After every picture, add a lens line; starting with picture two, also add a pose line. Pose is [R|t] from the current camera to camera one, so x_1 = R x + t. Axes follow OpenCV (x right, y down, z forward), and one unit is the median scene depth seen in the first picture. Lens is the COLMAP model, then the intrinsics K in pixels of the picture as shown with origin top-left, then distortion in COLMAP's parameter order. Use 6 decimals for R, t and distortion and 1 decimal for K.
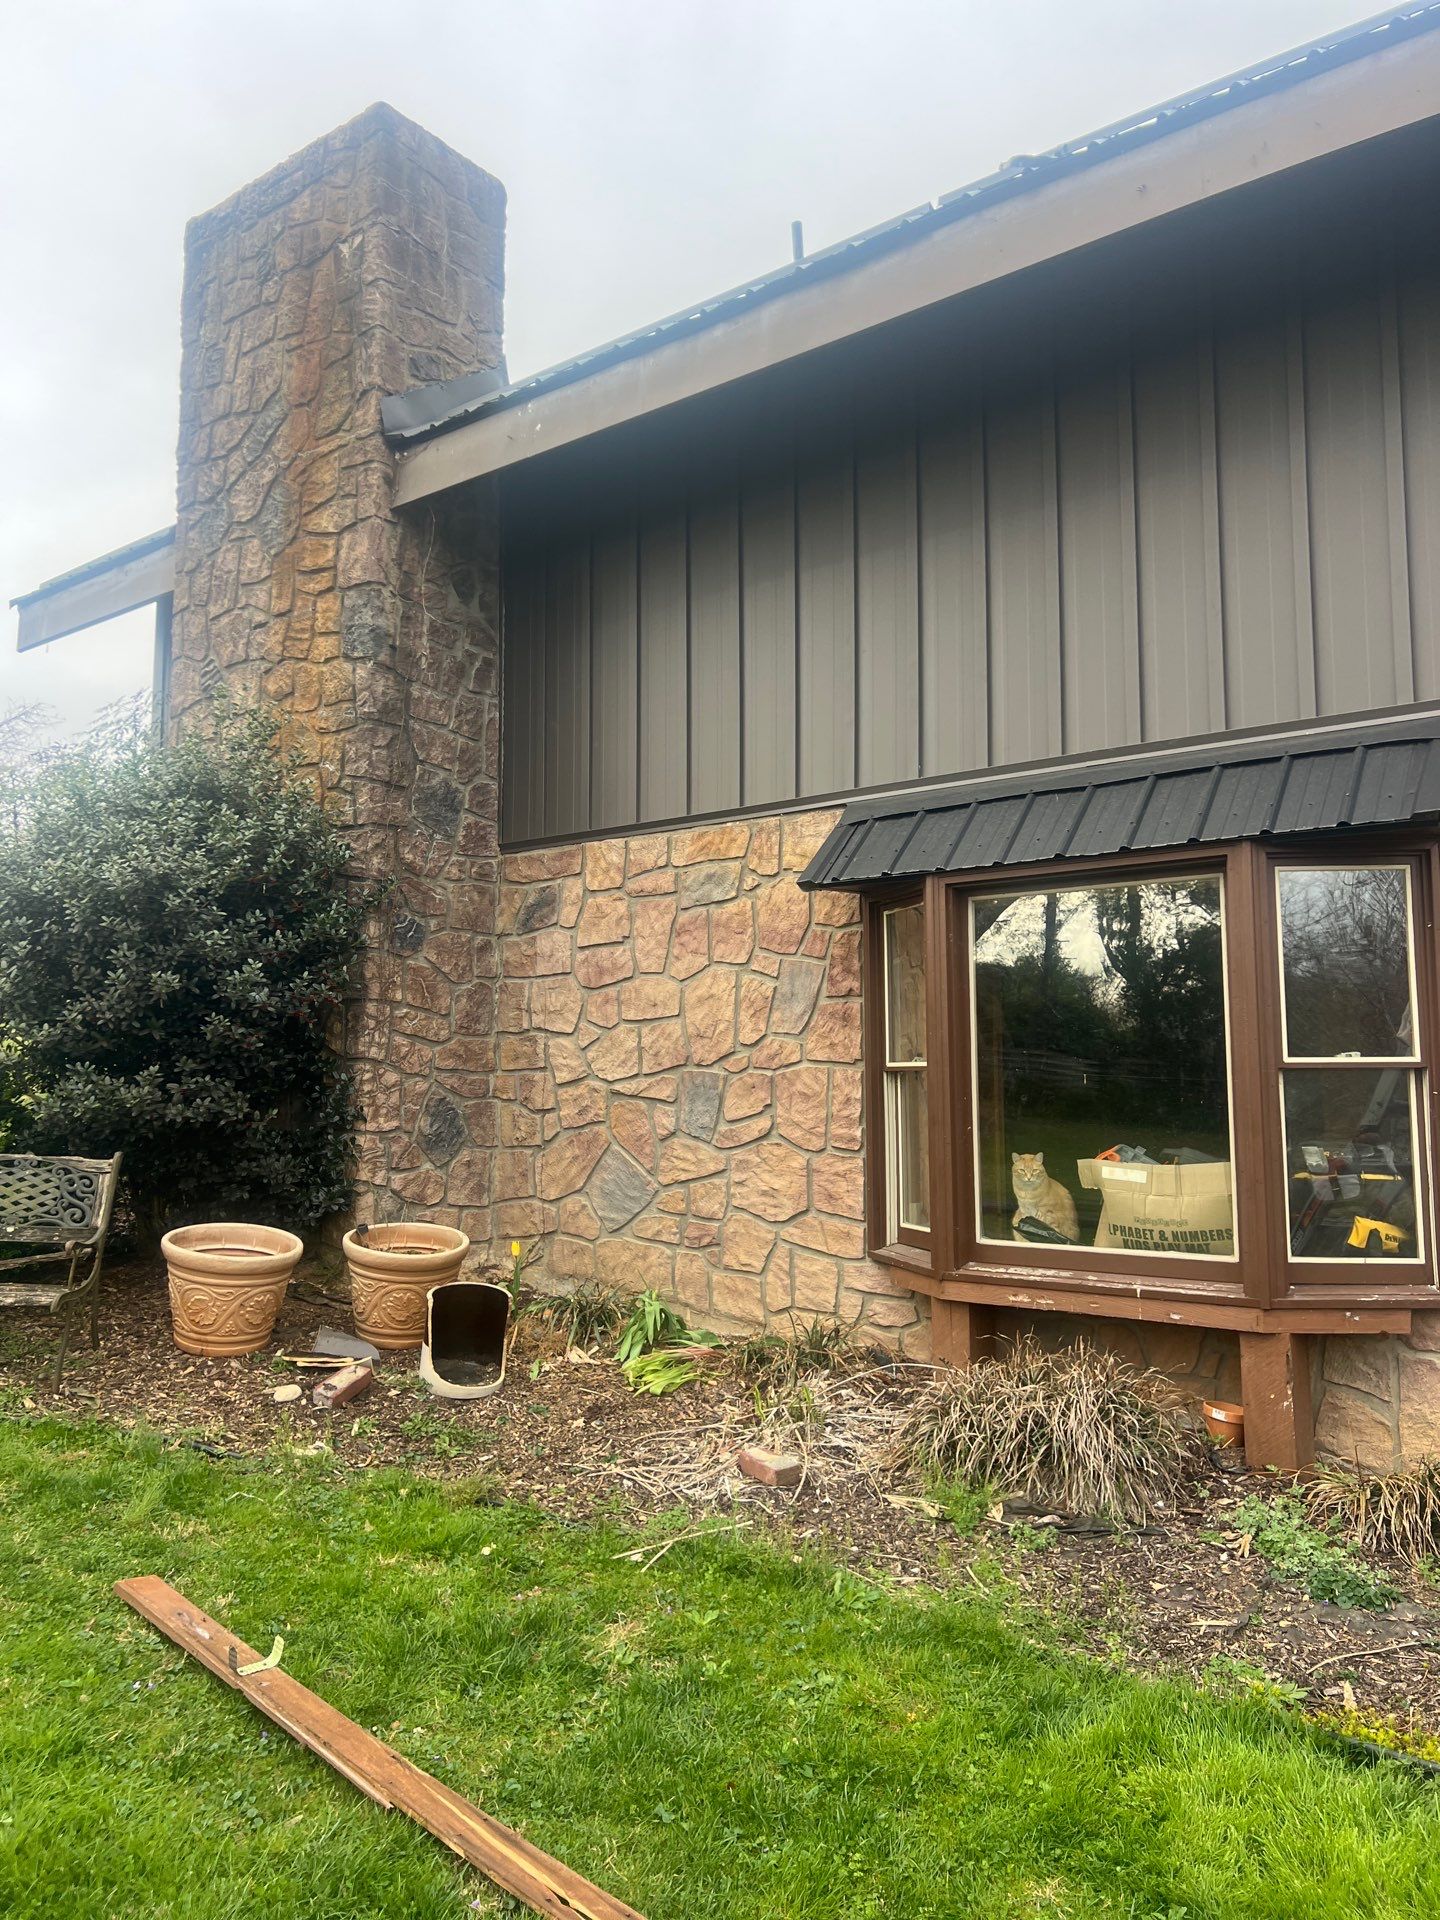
lens RADIAL K [[1423.2, 0, 755.3], [0, 1423.2, 927.3], [0, 0, 1]] dist [0.058413, -0.000955]
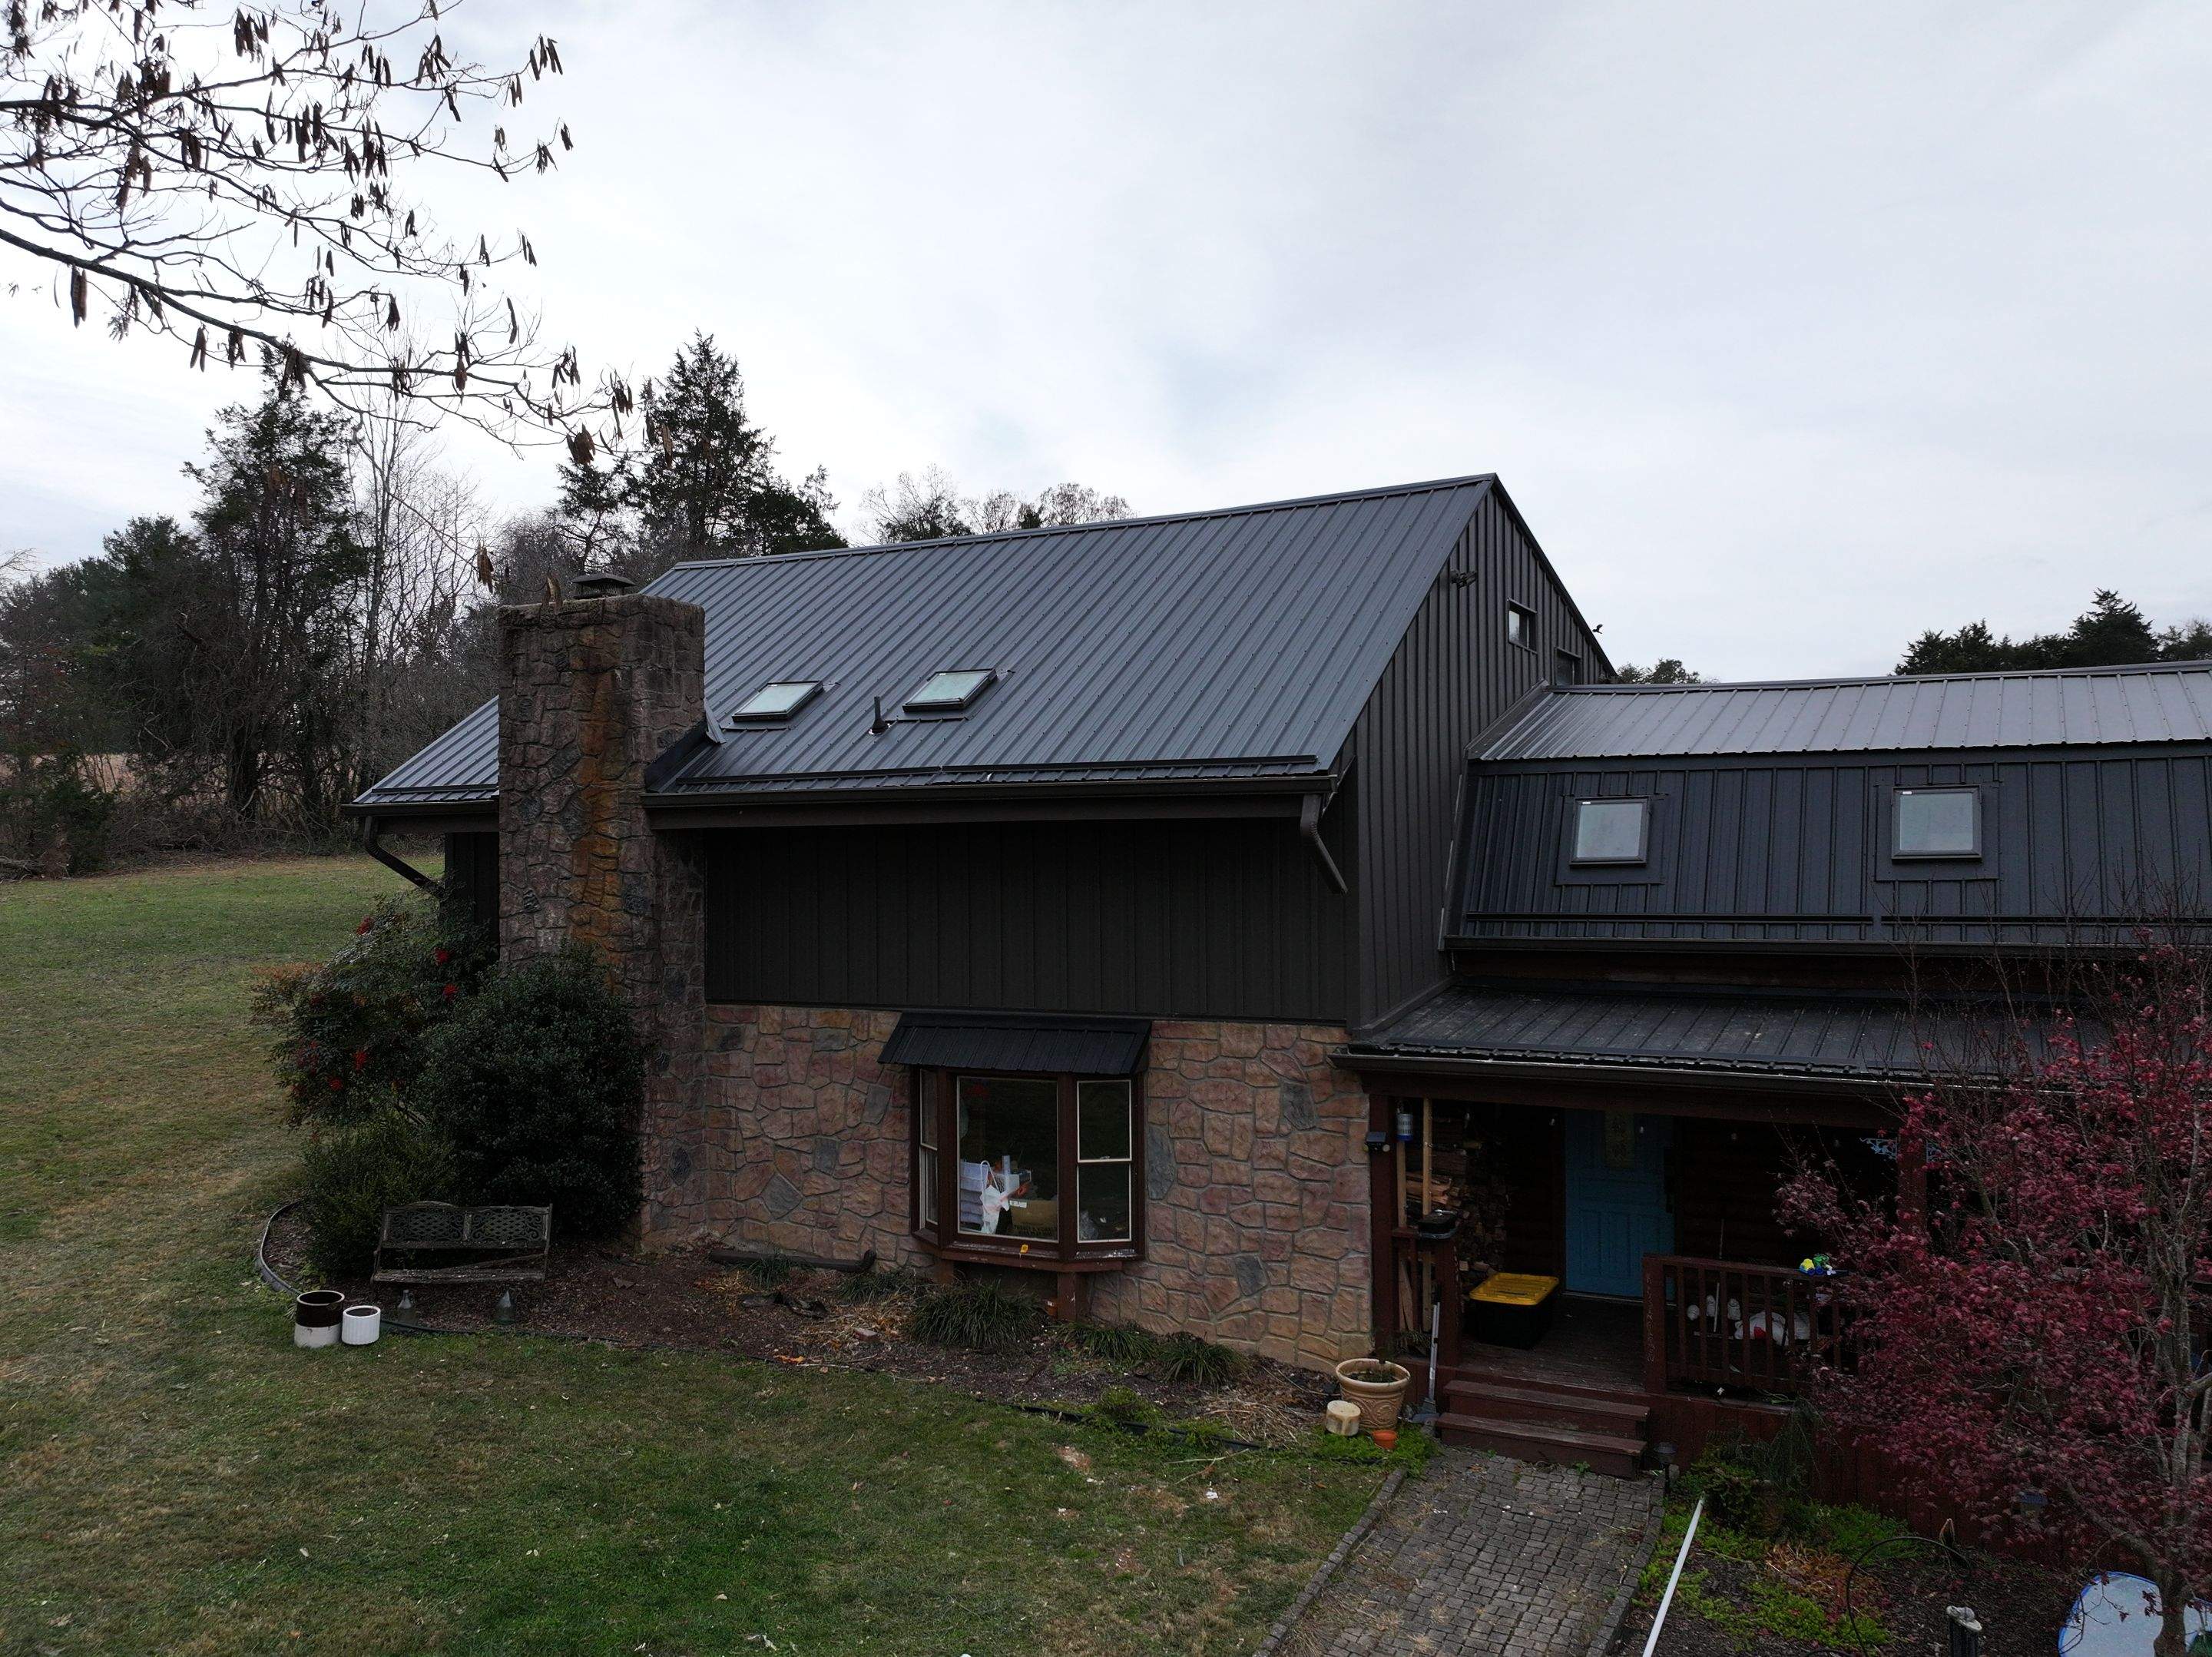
lens RADIAL K [[1772.7, 0, 1141.5], [0, 1772.7, 831.2], [0, 0, 1]] dist [-0.006693, 0.038271]
pose [[0.983537, 0.001752, 0.180698, -0.049377], [-0.018203, 0.995828, 0.089420, -0.502639], [-0.179788, -0.091237, 0.979465, -1.304077]]
